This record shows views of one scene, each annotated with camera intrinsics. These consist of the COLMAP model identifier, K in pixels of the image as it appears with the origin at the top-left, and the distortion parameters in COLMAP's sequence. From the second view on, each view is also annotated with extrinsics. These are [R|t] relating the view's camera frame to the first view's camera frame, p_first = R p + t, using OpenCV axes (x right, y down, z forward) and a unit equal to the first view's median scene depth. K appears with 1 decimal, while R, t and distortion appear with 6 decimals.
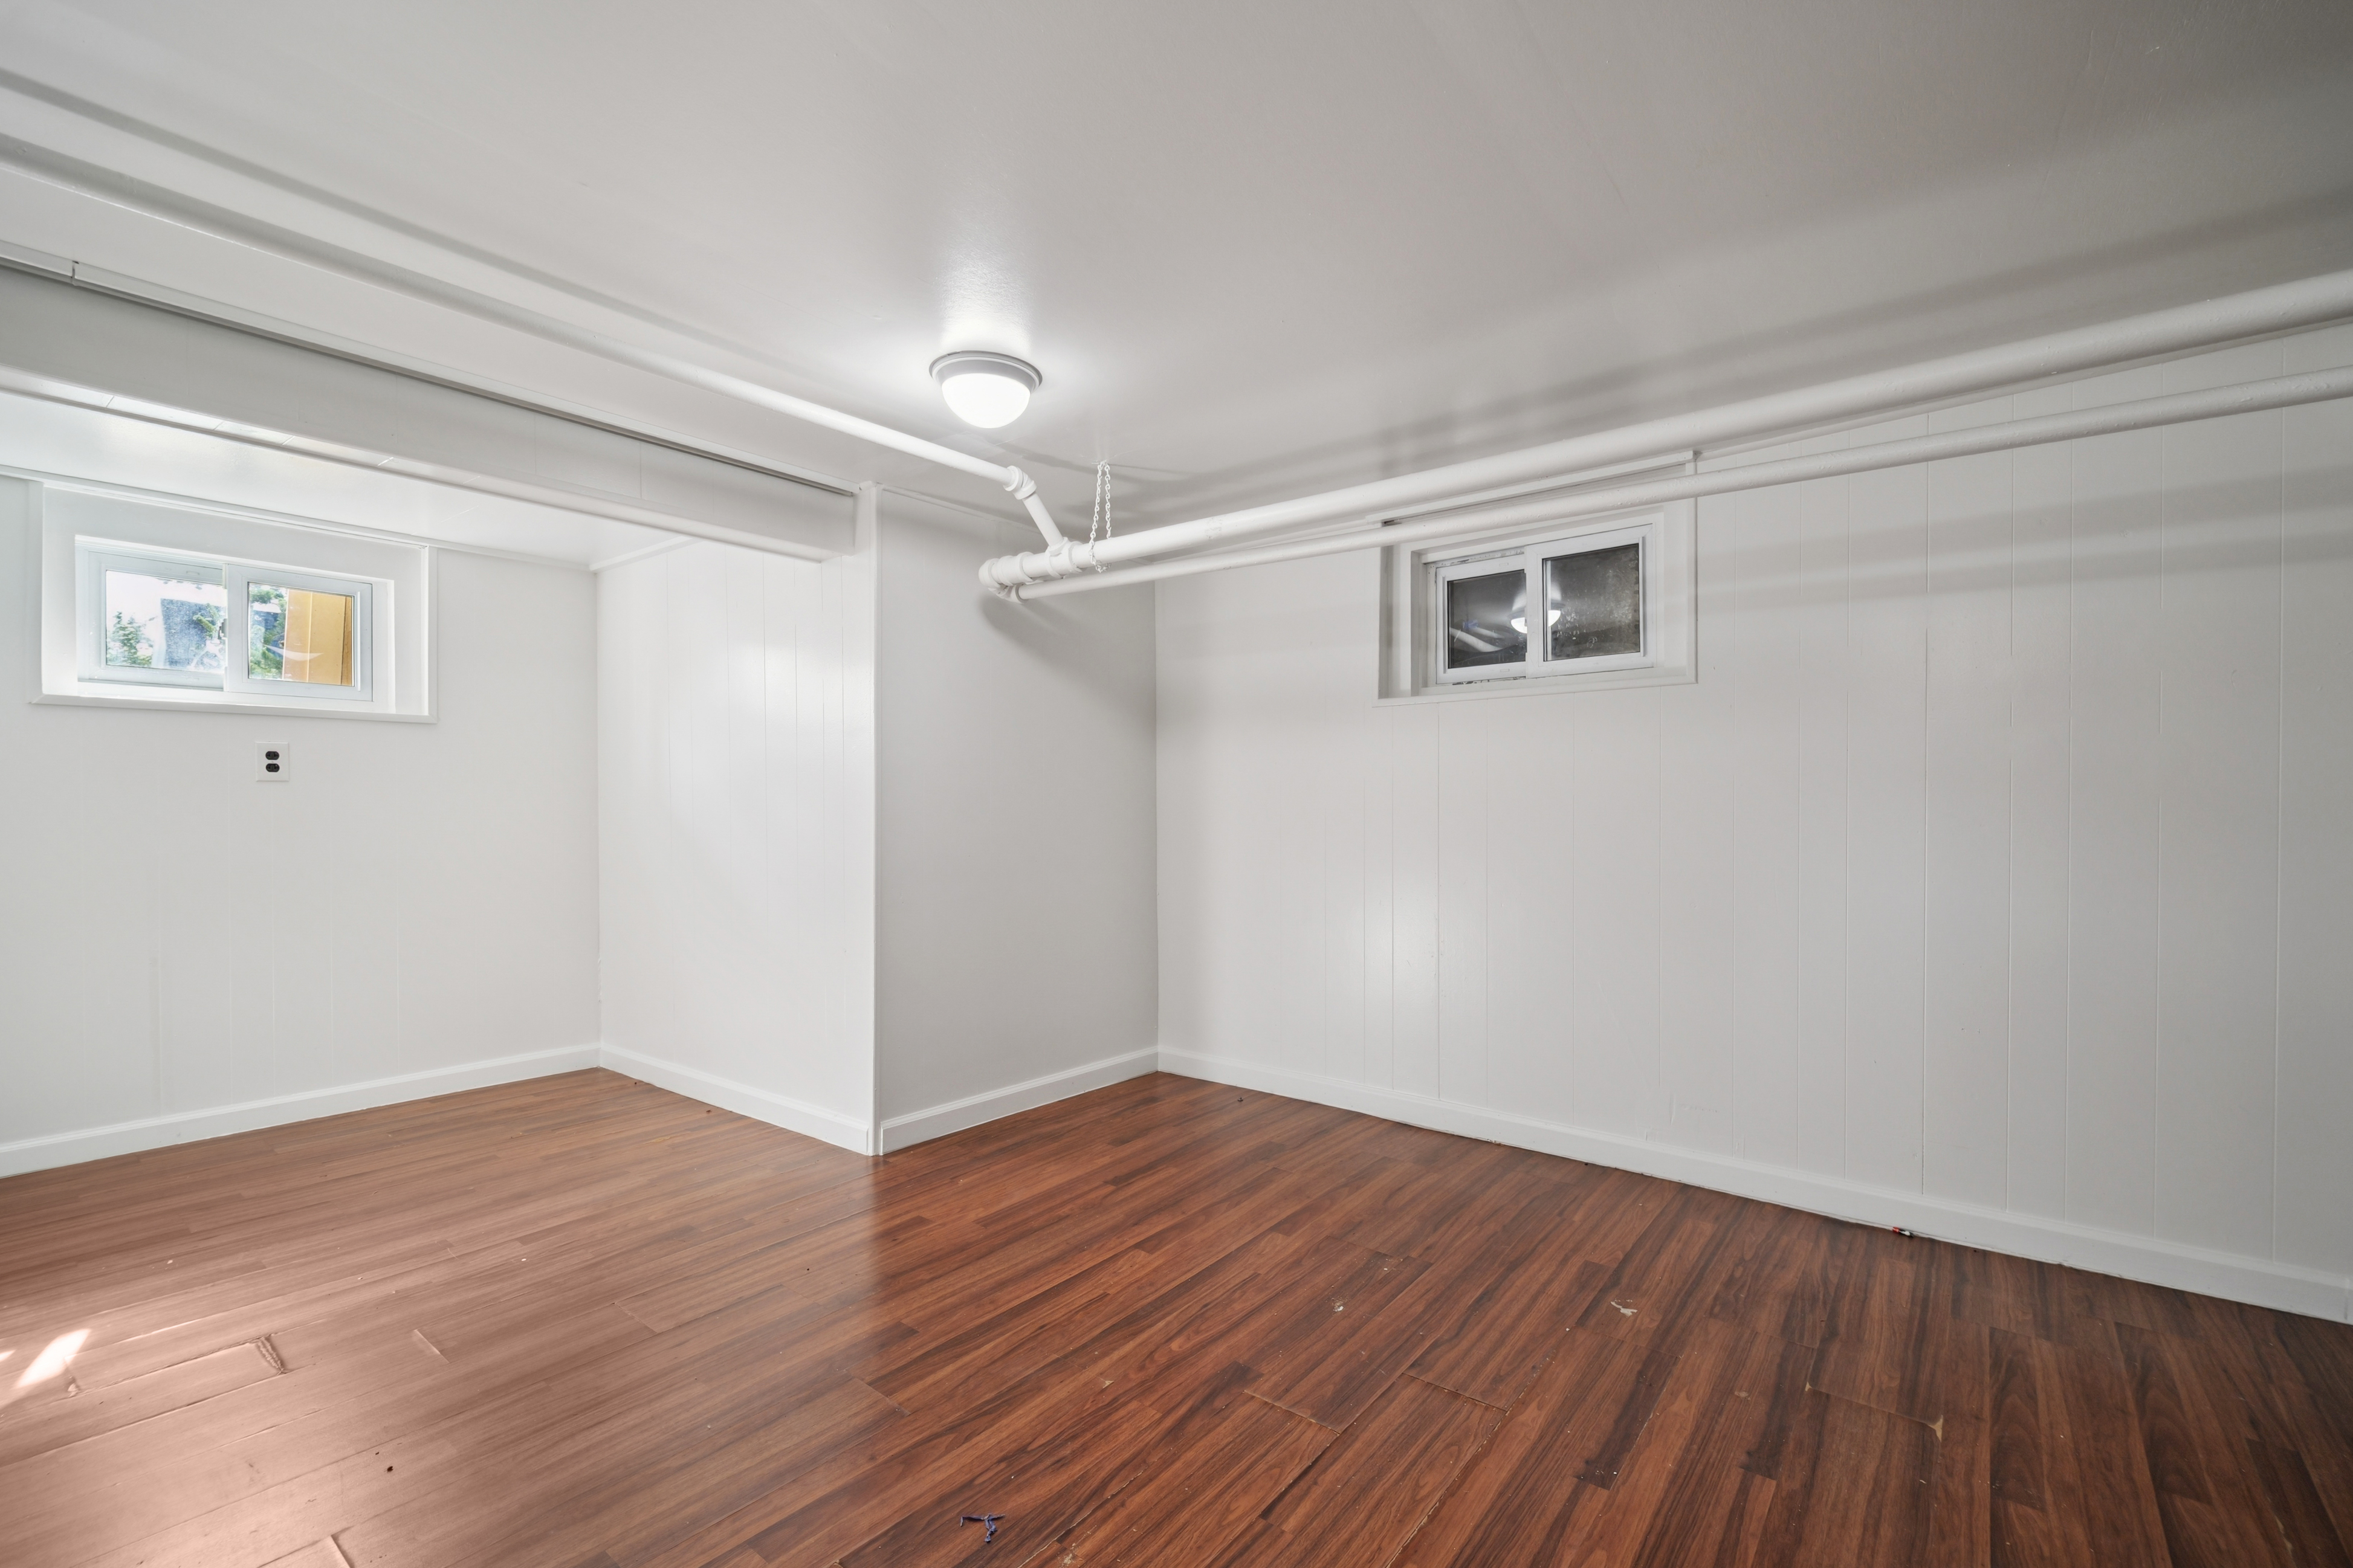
lens RADIAL K [[990.8, 0, 1185.5], [0, 990.8, 765.8], [0, 0, 1]] dist [0.026434, -0.016786]
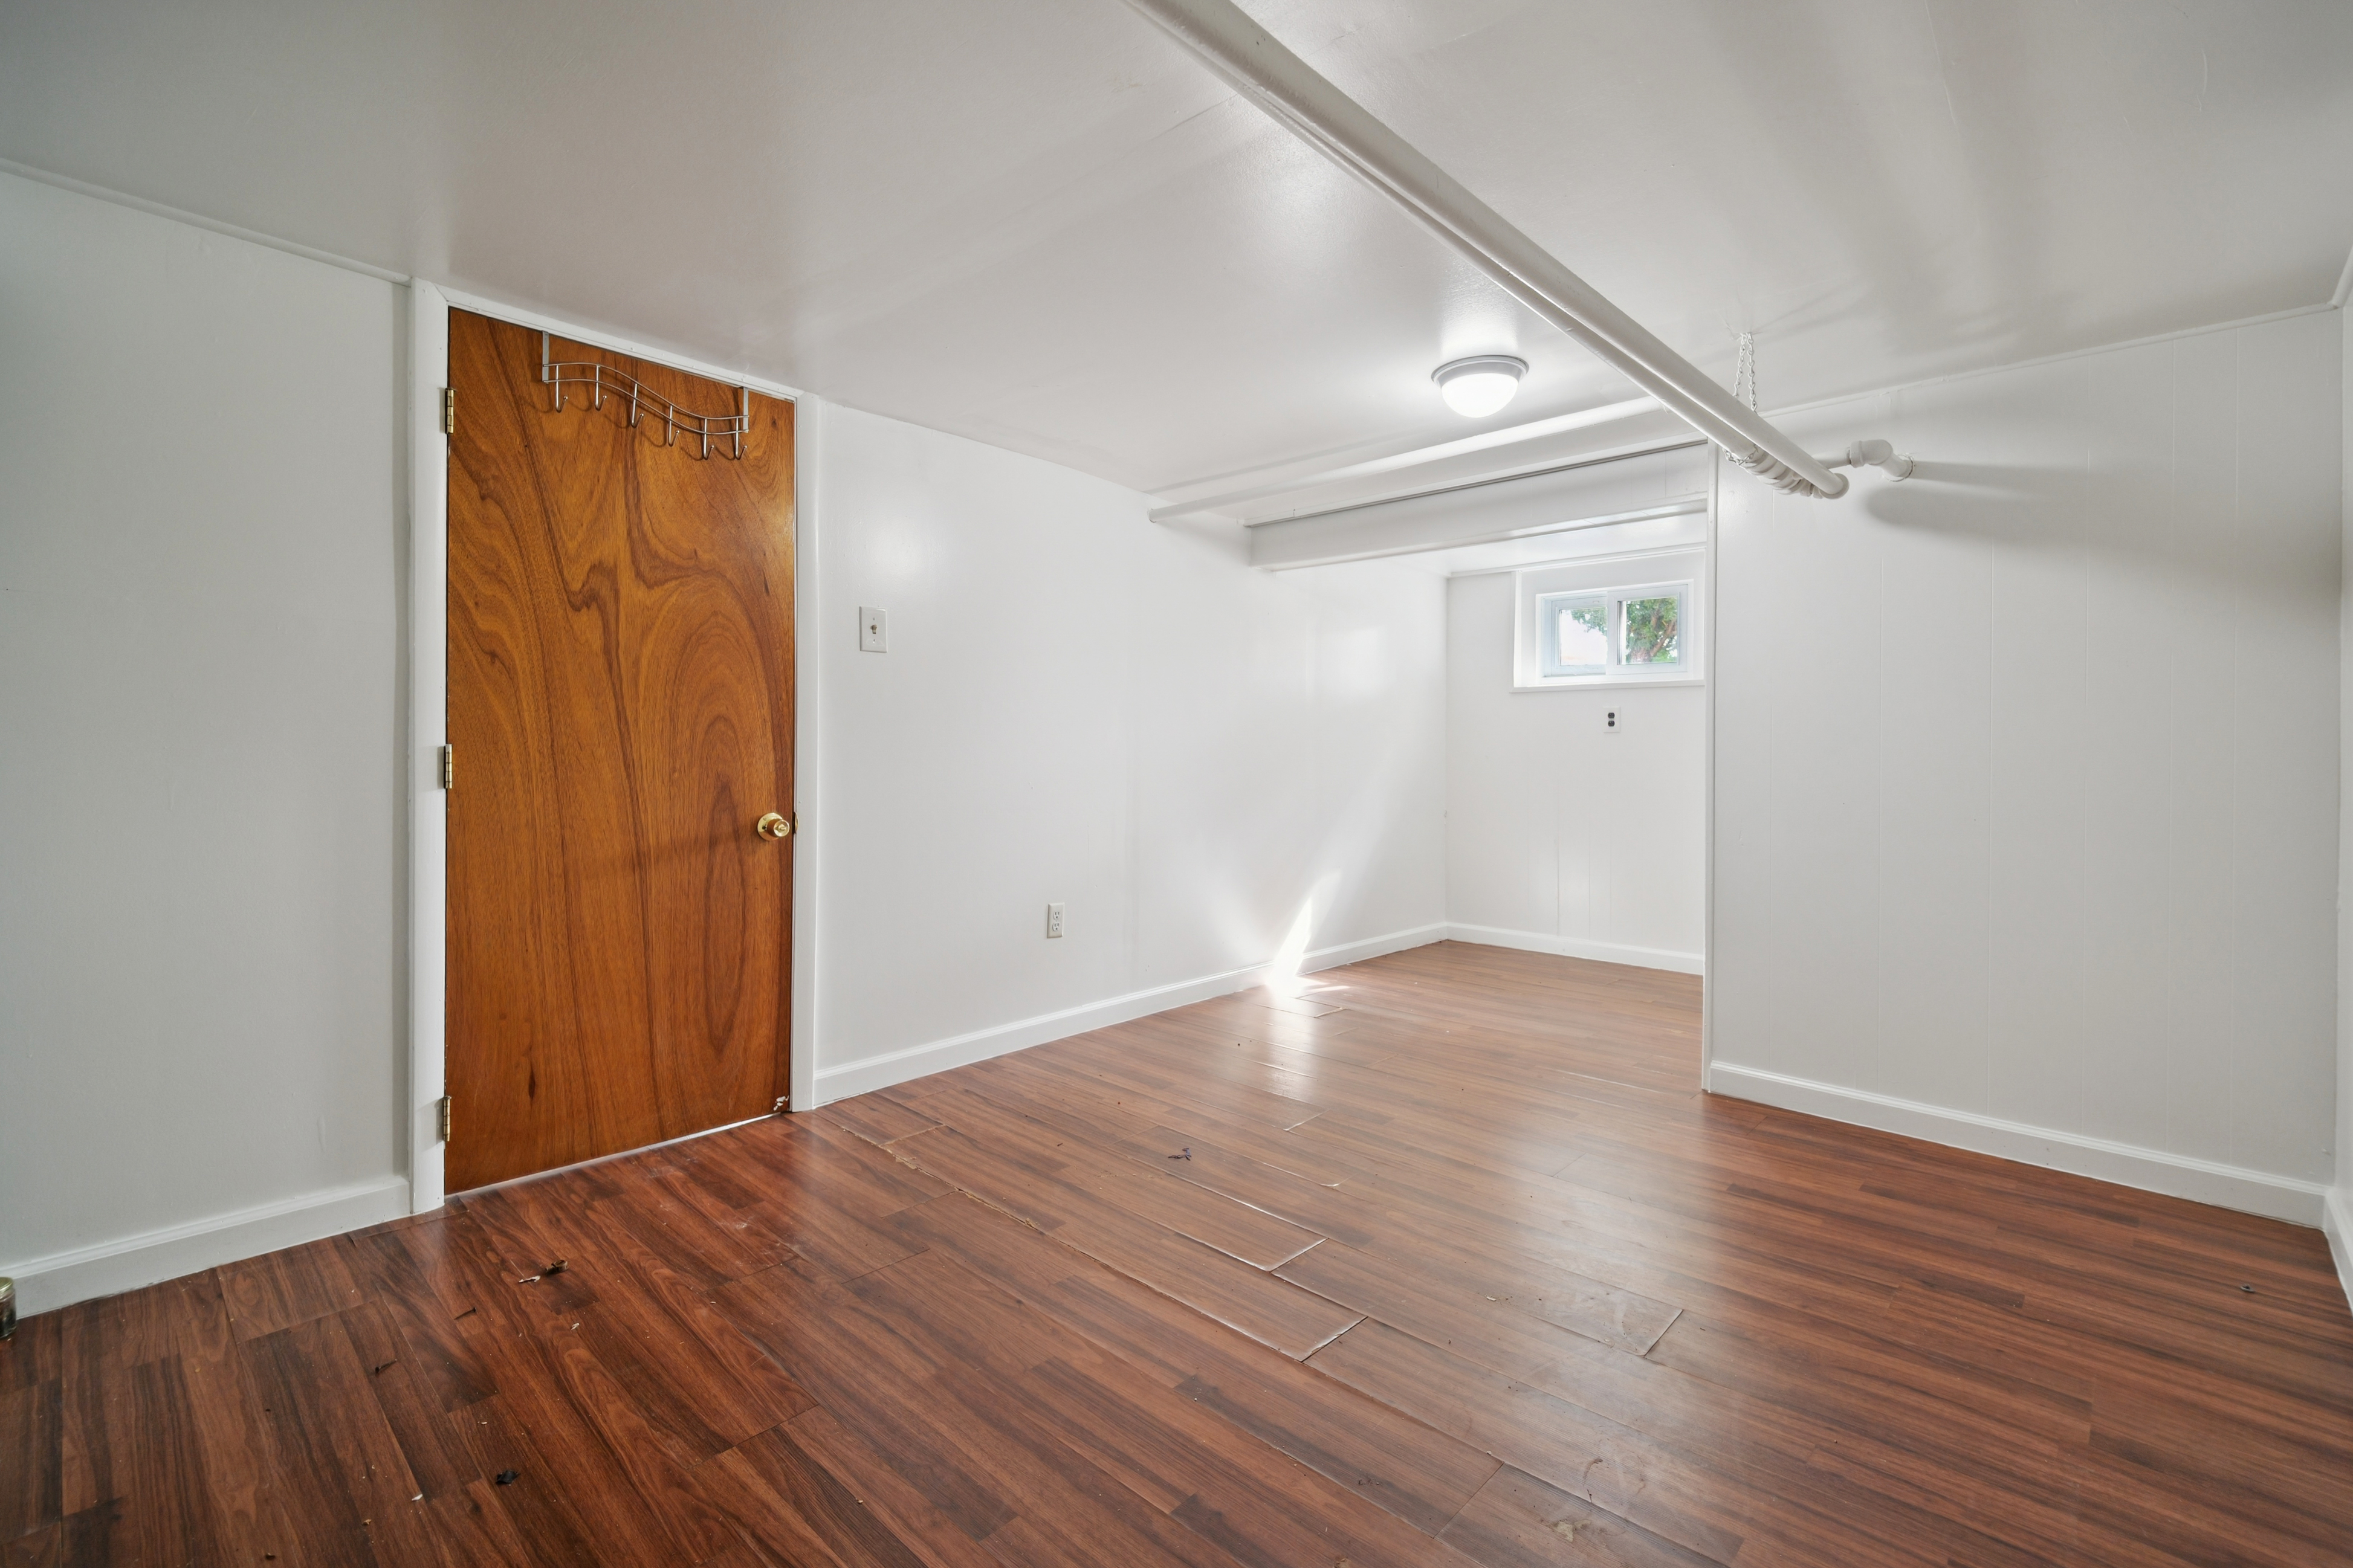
lens RADIAL K [[990.8, 0, 1185.5], [0, 990.8, 765.8], [0, 0, 1]] dist [0.026434, -0.016786]
pose [[-0.065938, 0.009043, -0.997783, 1.080014], [0.031376, 0.999483, 0.006985, 0.061087], [0.997330, -0.030846, -0.066188, 0.827996]]
